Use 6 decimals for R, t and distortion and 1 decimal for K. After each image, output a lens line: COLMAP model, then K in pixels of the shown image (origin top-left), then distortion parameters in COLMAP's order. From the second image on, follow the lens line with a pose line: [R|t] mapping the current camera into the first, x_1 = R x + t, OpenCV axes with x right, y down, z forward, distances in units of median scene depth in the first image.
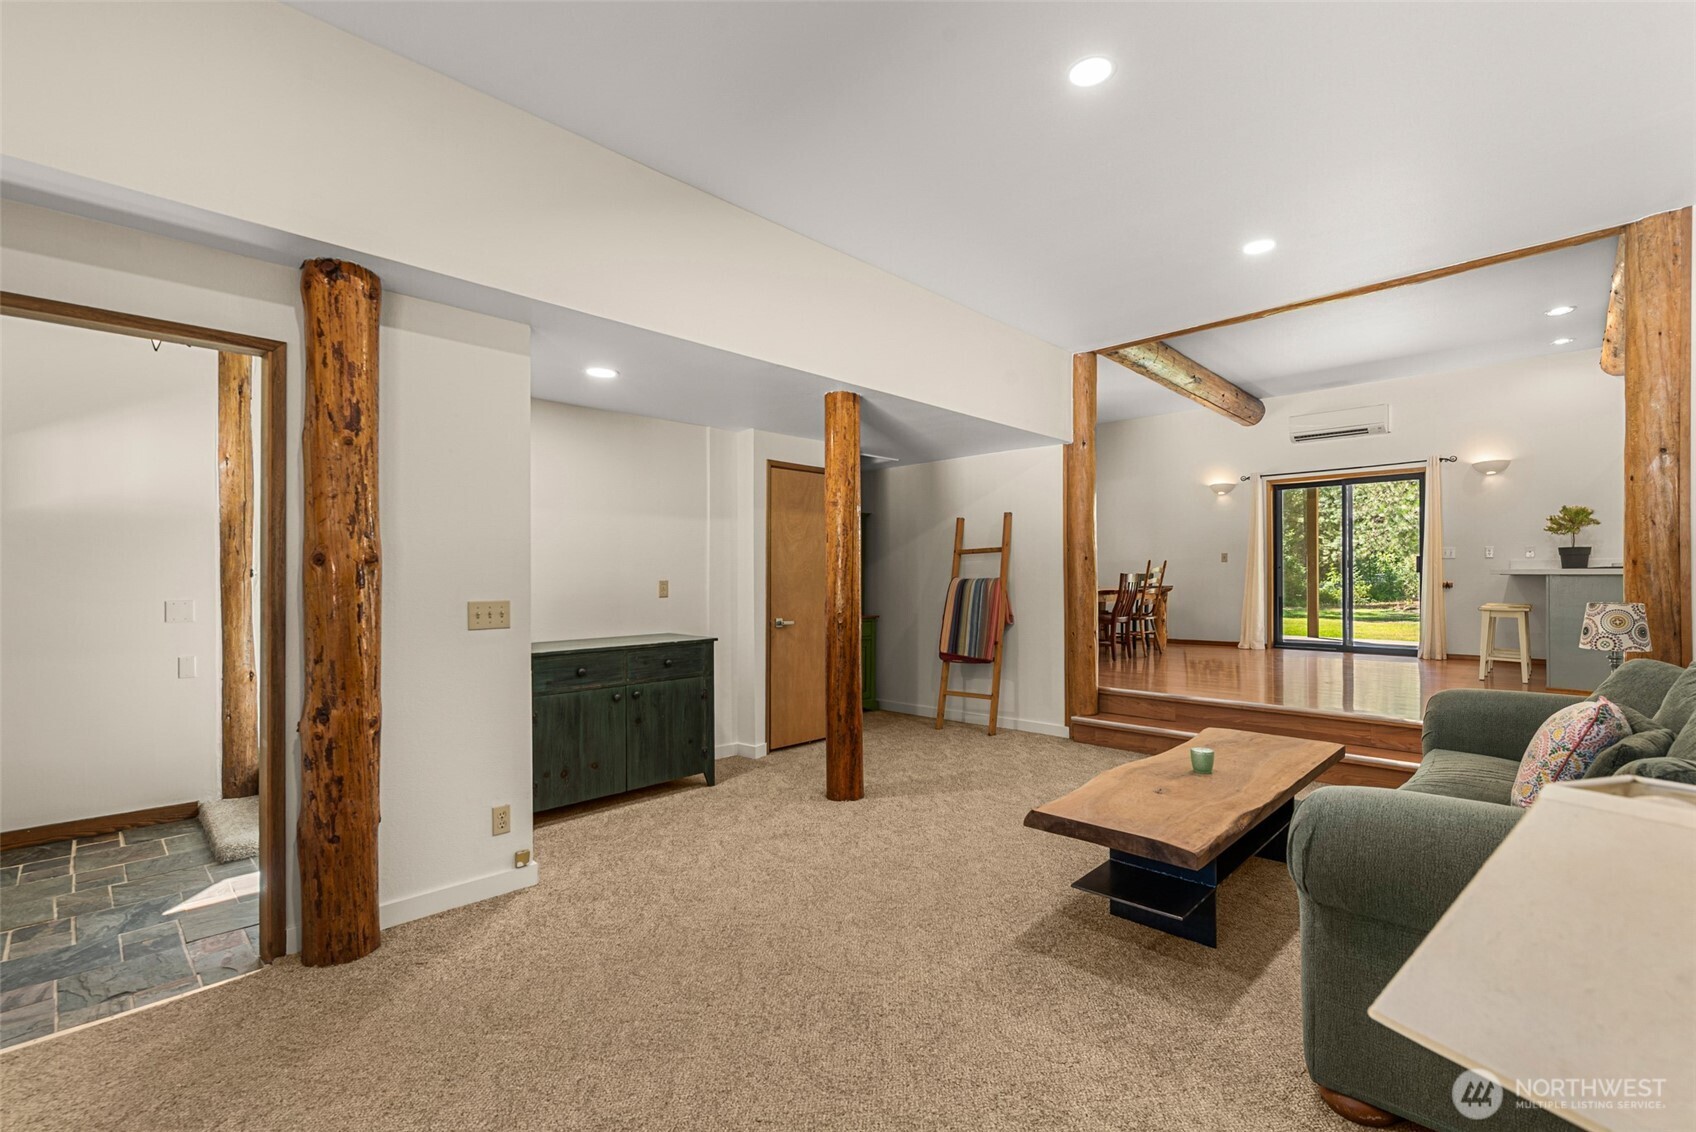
lens RADIAL K [[744.5, 0, 857.1], [0, 744.5, 573.6], [0, 0, 1]] dist [-0.002218, 0.001534]
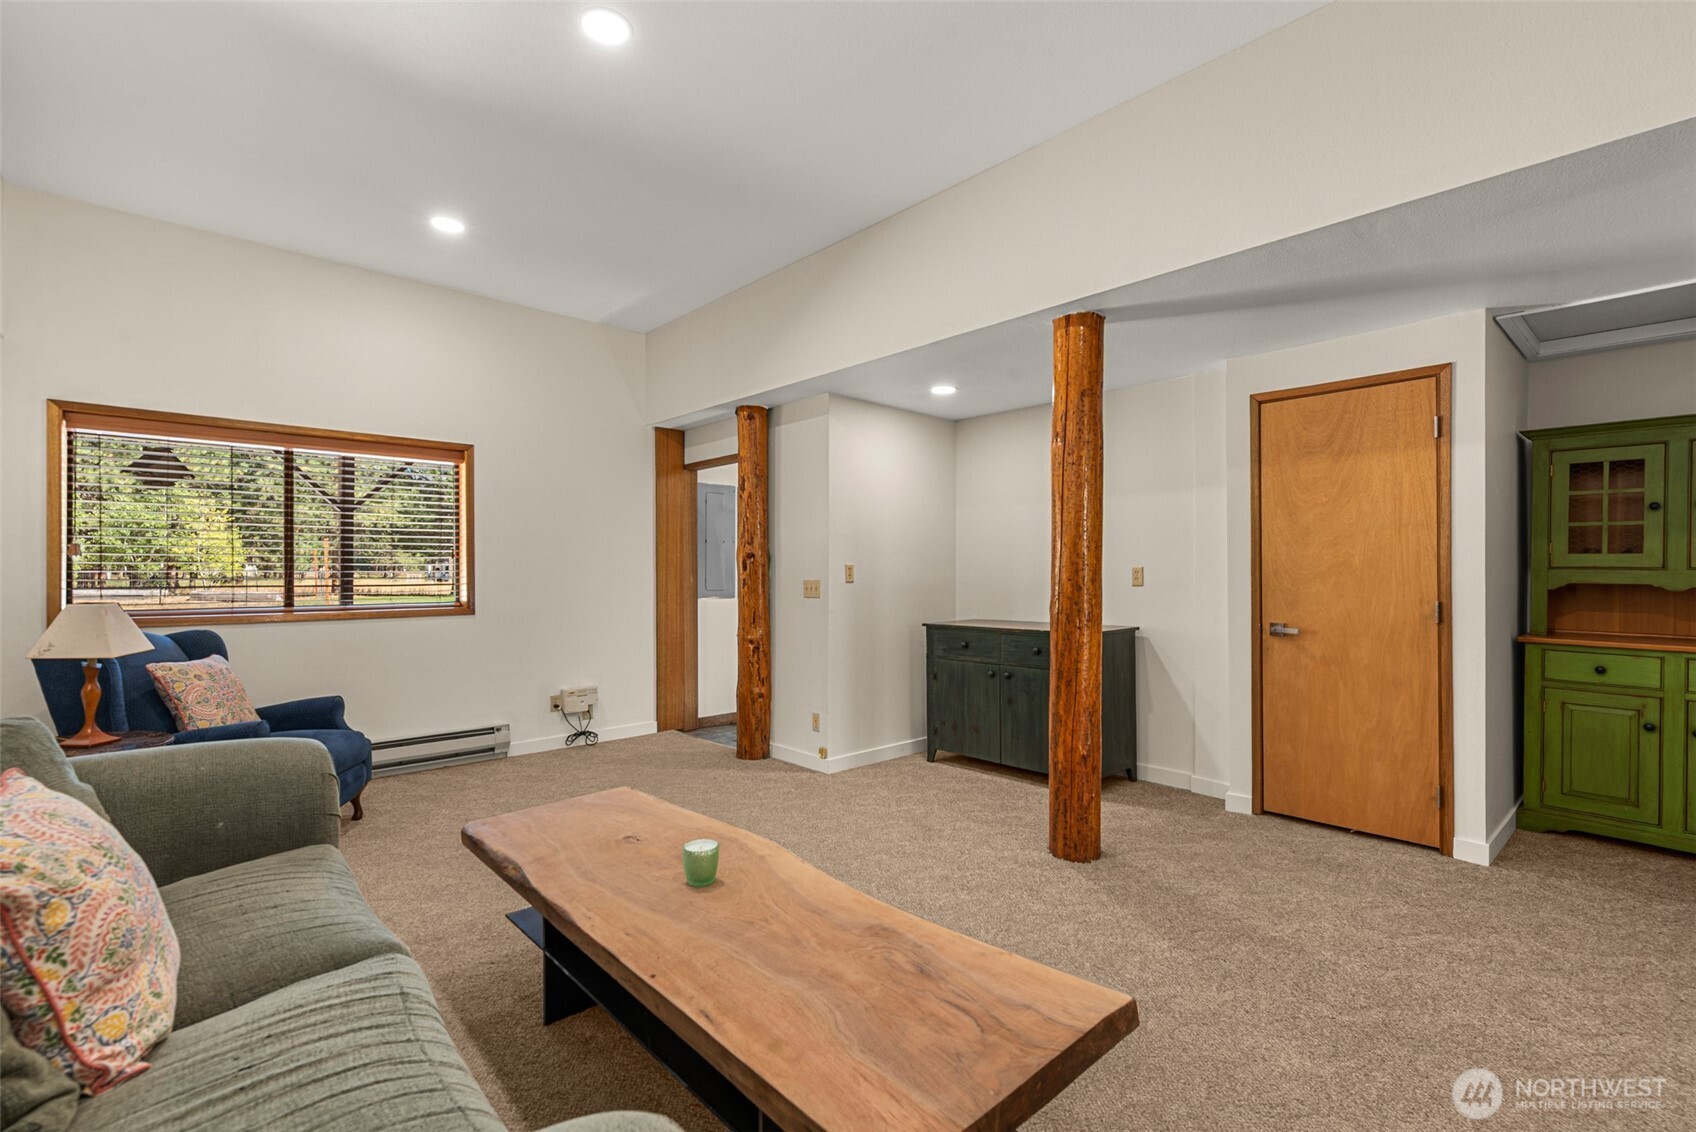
lens RADIAL K [[744.5, 0, 859.8], [0, 744.5, 571.1], [0, 0, 1]] dist [-0.002218, 0.001534]
pose [[-0.050443, -0.000310, -0.998727, 0.751917], [0.006302, 0.999980, -0.000628, 0.013827], [0.998707, -0.006326, -0.050440, 0.829988]]
